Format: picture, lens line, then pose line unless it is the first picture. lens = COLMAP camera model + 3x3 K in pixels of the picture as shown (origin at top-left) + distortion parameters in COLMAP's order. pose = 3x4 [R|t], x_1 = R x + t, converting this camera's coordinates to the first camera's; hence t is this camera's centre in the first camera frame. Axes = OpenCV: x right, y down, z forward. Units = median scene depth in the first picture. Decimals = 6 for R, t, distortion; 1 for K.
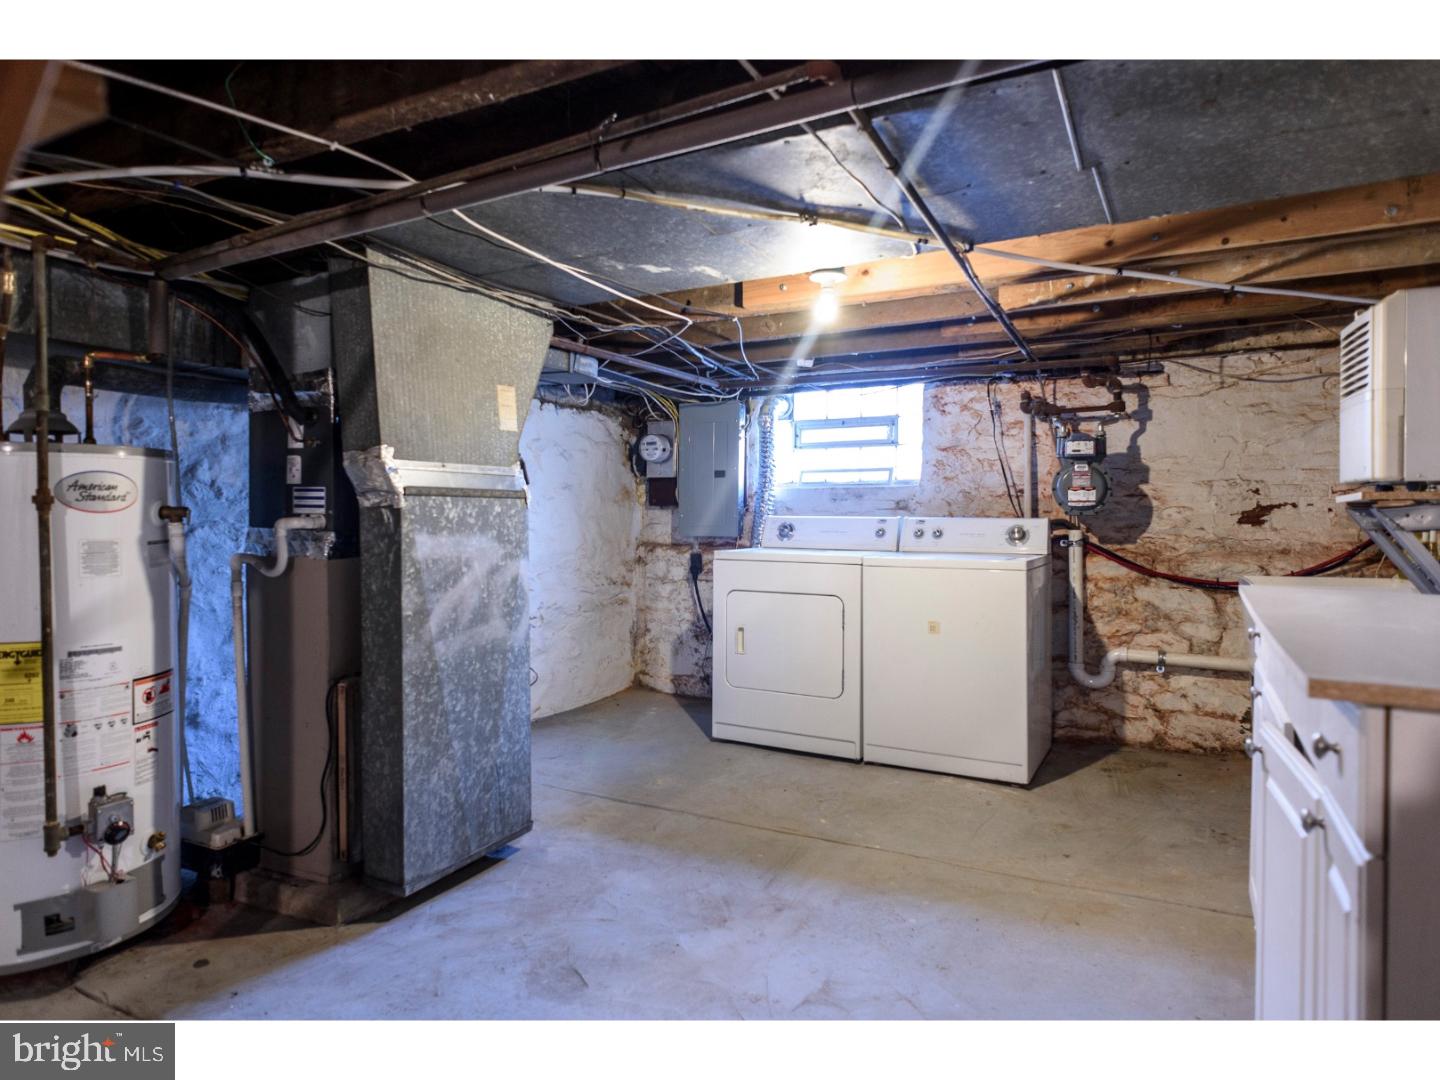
lens RADIAL K [[851.3, 0, 721.1], [0, 851.3, 511.1], [0, 0, 1]] dist [0.003197, -0.000462]
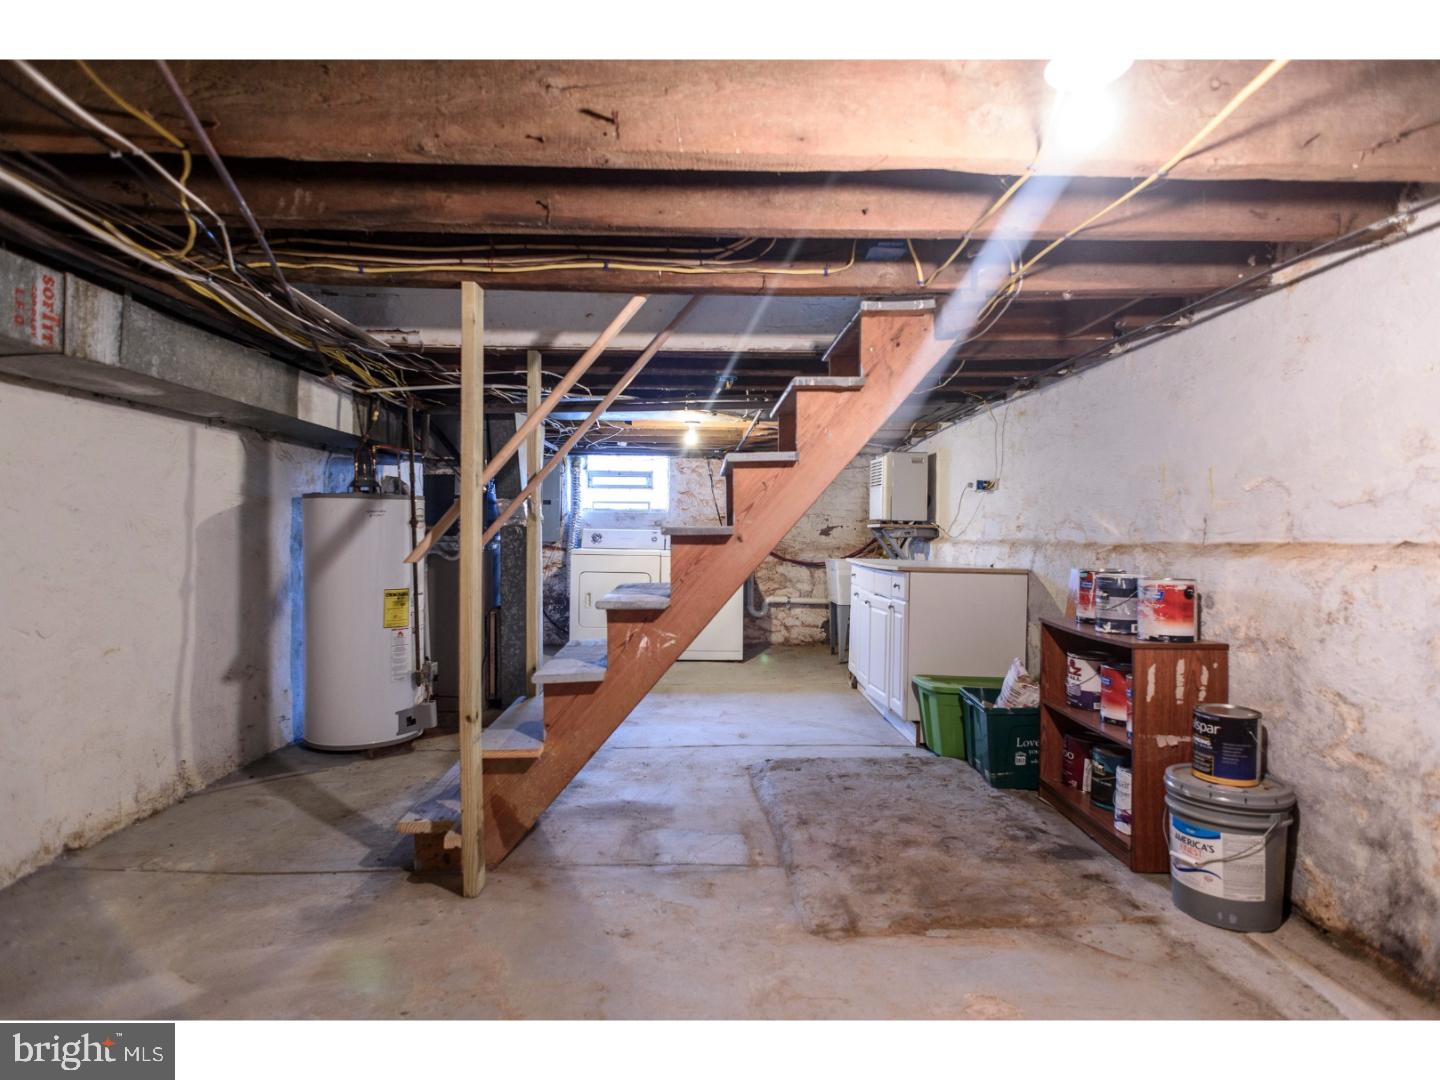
lens RADIAL K [[851.3, 0, 721.1], [0, 851.3, 511.1], [0, 0, 1]] dist [0.003197, -0.000462]
pose [[0.860128, 0.018374, 0.509748, -0.667194], [-0.013032, 0.999816, -0.014049, -0.011317], [-0.509912, 0.005441, 0.860209, -0.678132]]
